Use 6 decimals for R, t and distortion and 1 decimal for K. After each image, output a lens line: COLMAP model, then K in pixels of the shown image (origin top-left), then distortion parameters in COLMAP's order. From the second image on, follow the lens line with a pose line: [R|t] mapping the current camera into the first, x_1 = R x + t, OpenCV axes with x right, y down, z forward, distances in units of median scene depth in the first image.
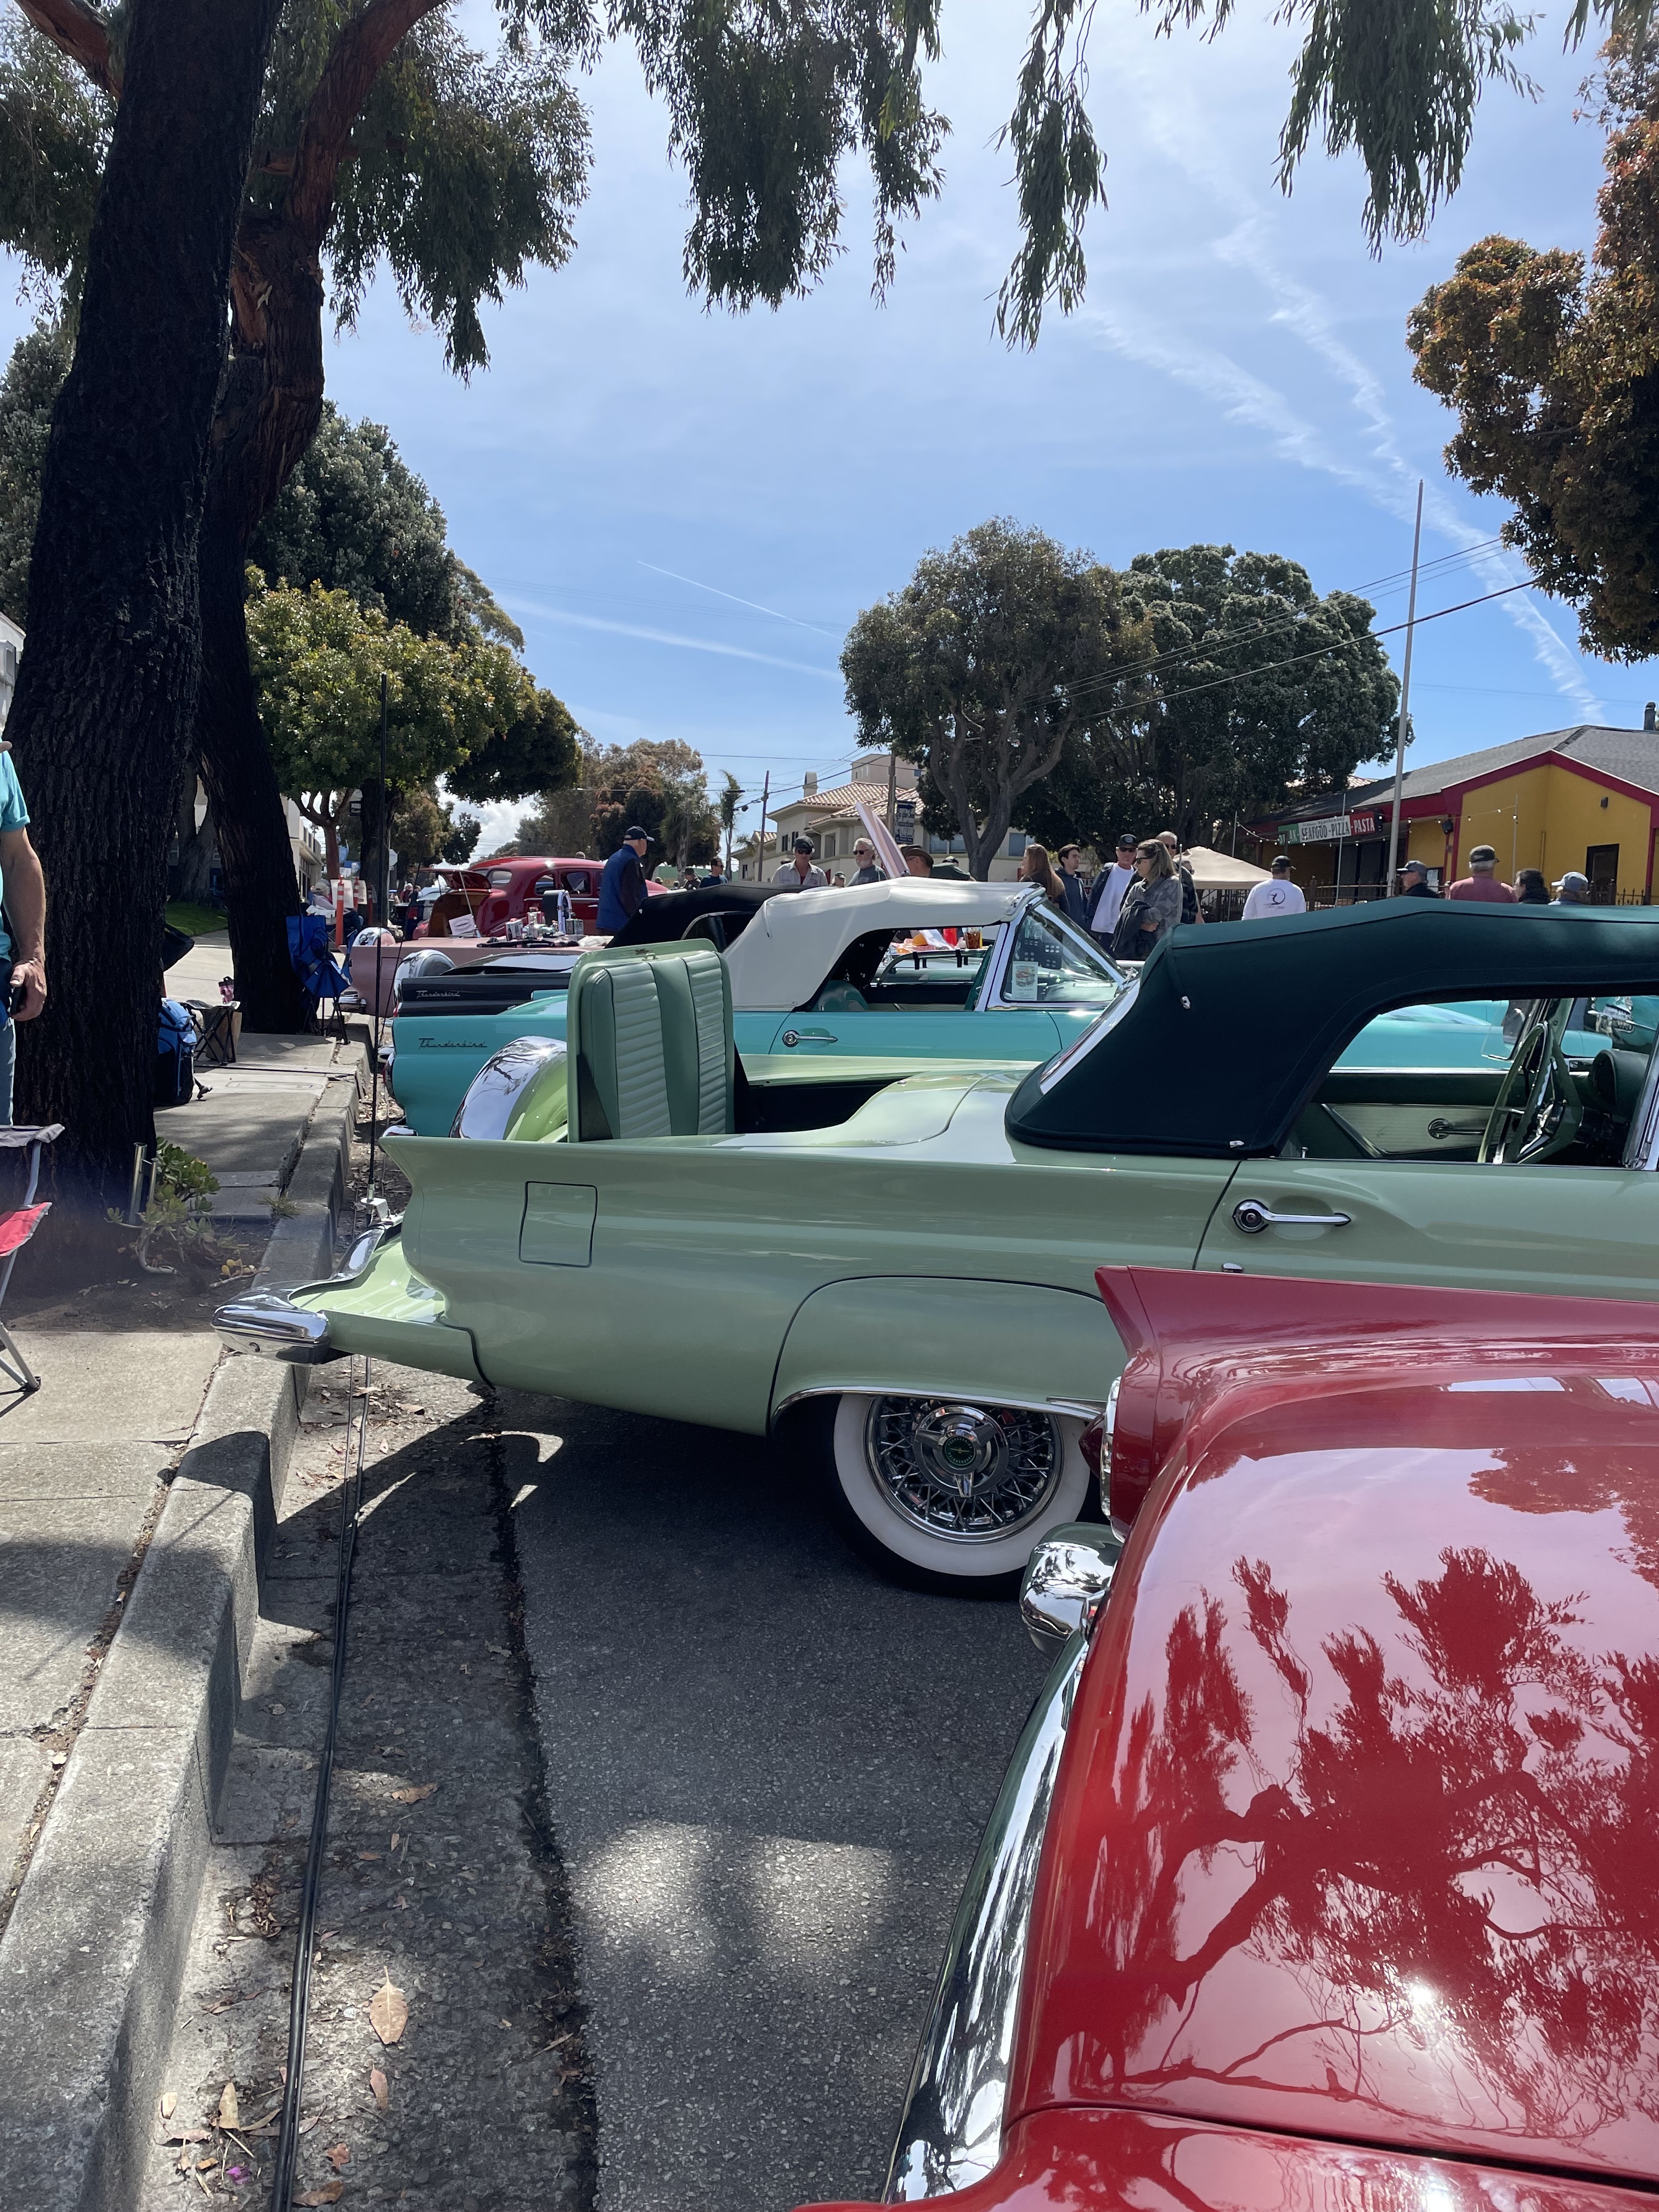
lens RADIAL K [[1665.2, 0, 831.3], [0, 1665.2, 1093.7], [0, 0, 1]] dist [0.083373, -0.097056]
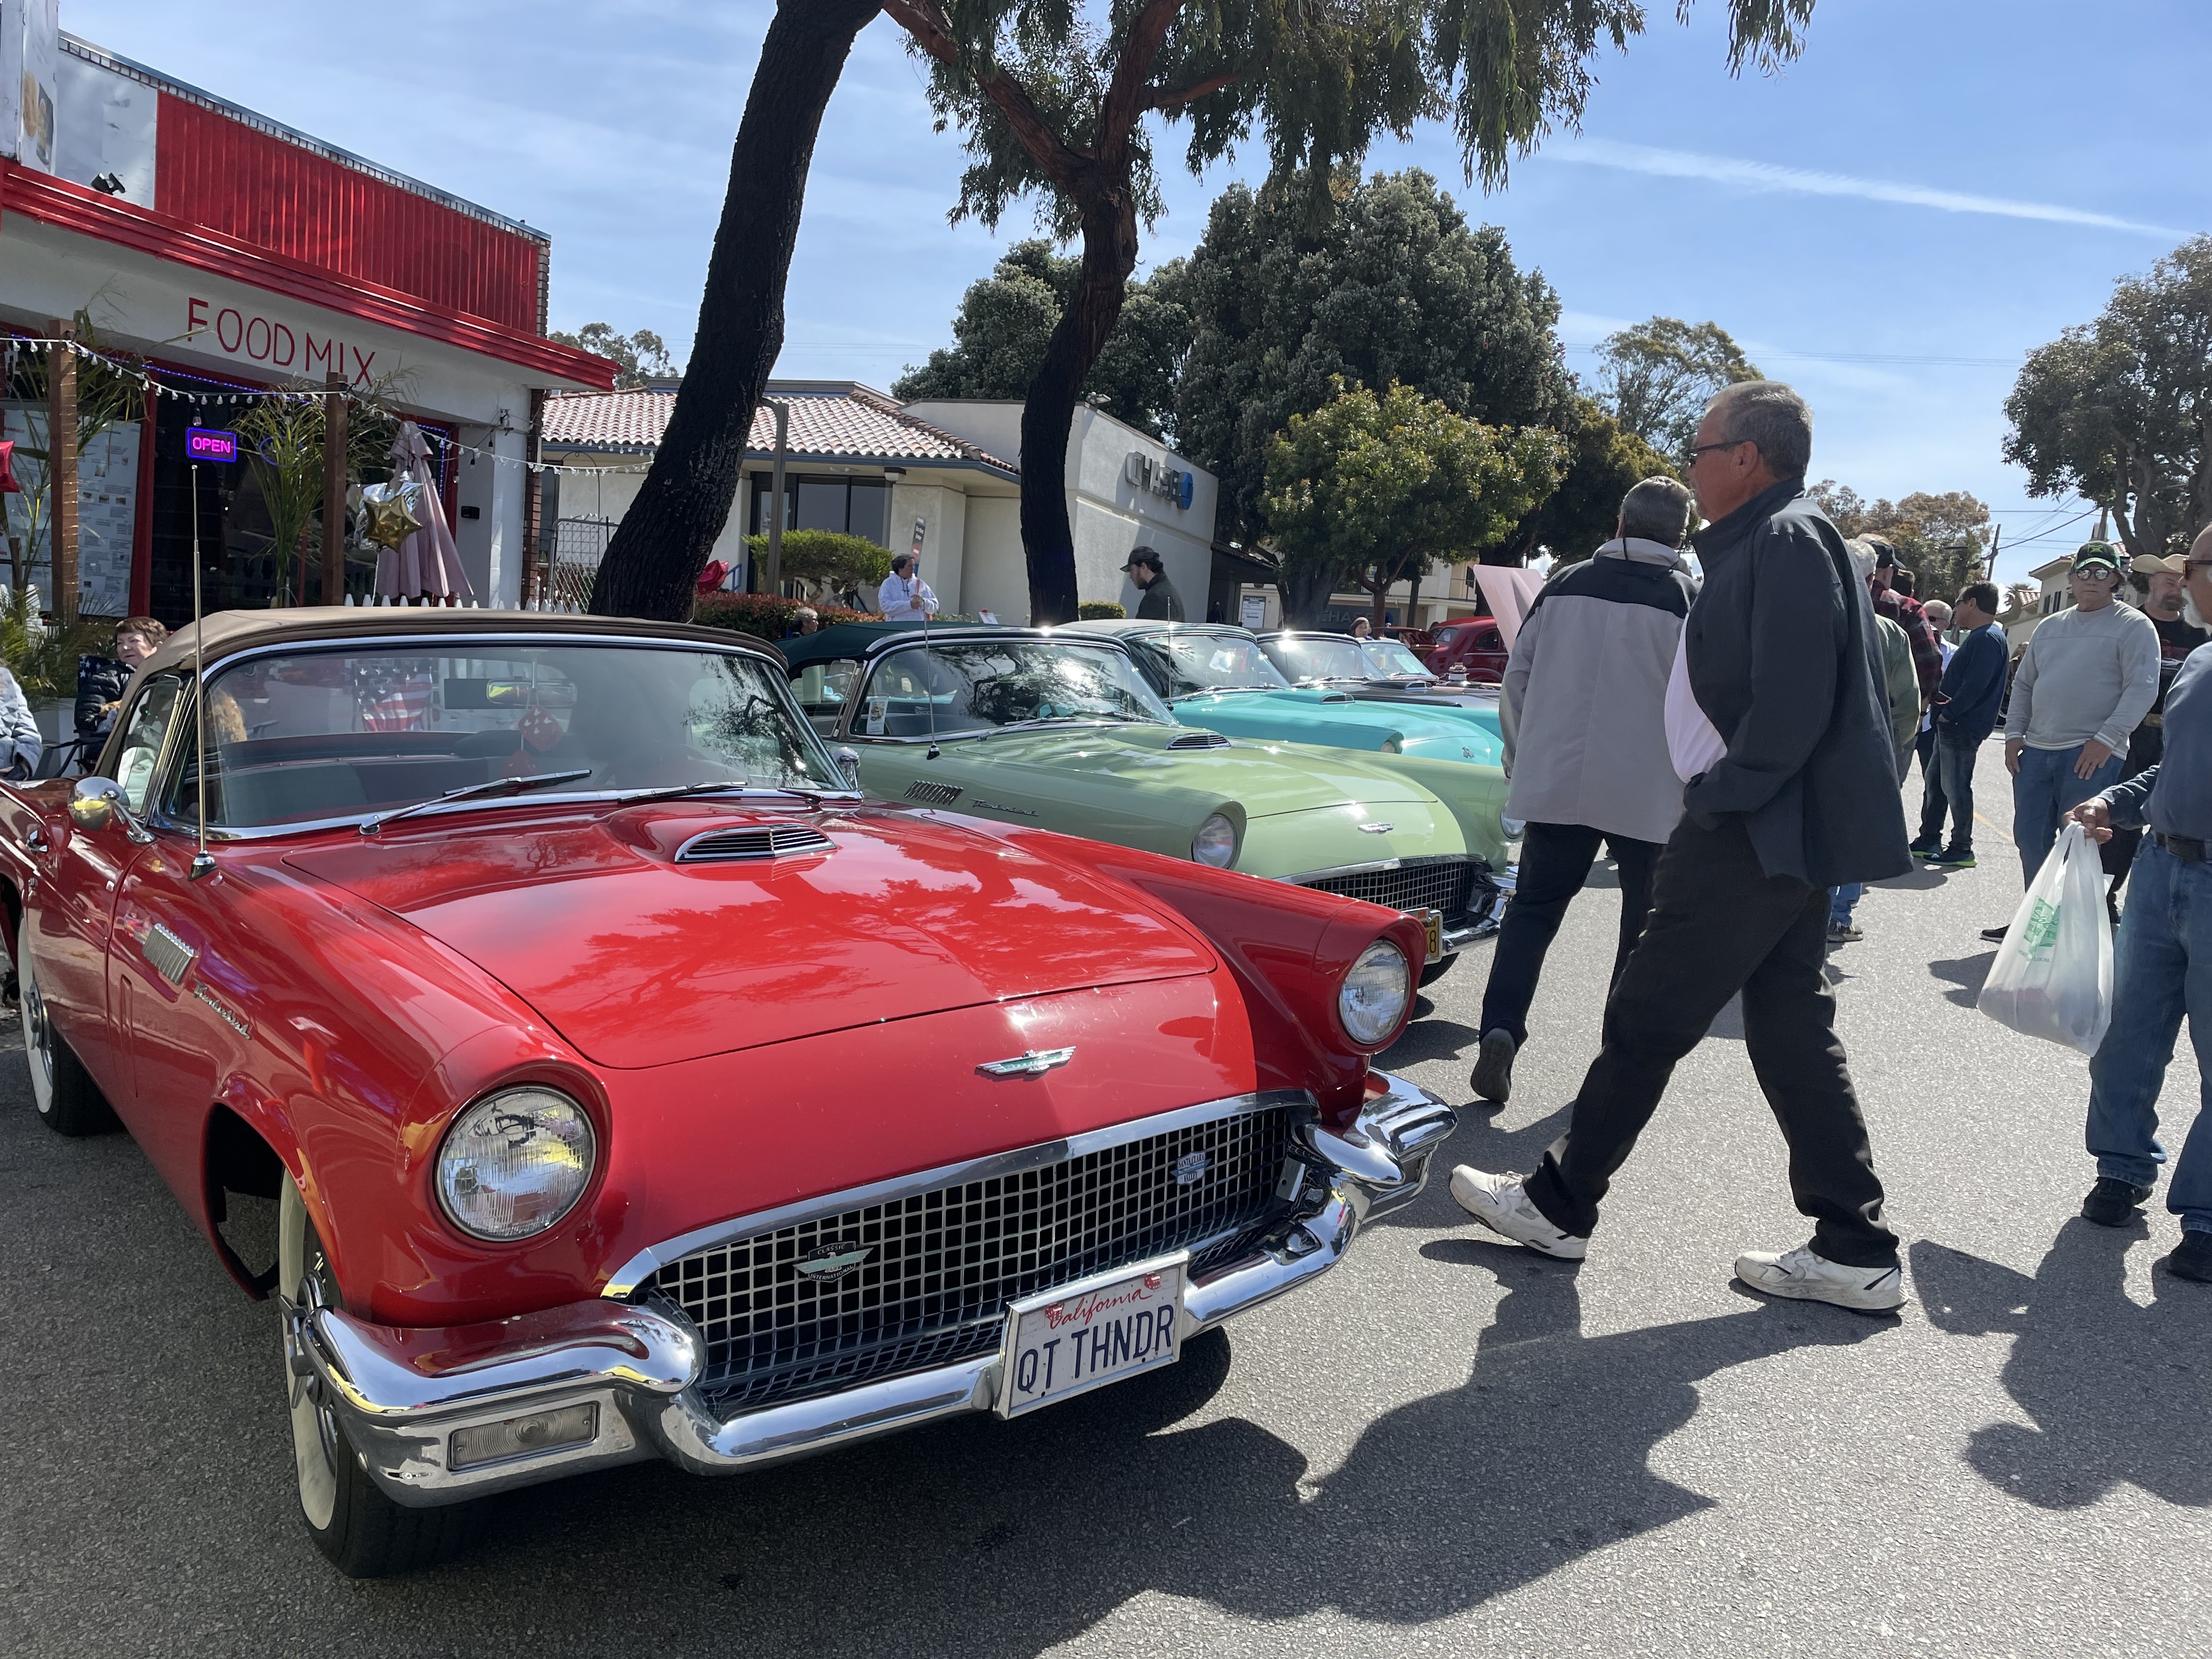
lens RADIAL K [[1665.2, 0, 1111.6], [0, 1665.2, 853.5], [0, 0, 1]] dist [0.083373, -0.097056]
pose [[0.830212, 0.081168, -0.551507, 0.177305], [-0.083135, 0.996307, 0.021484, 0.010487], [0.551214, 0.028013, 0.833894, -0.054731]]
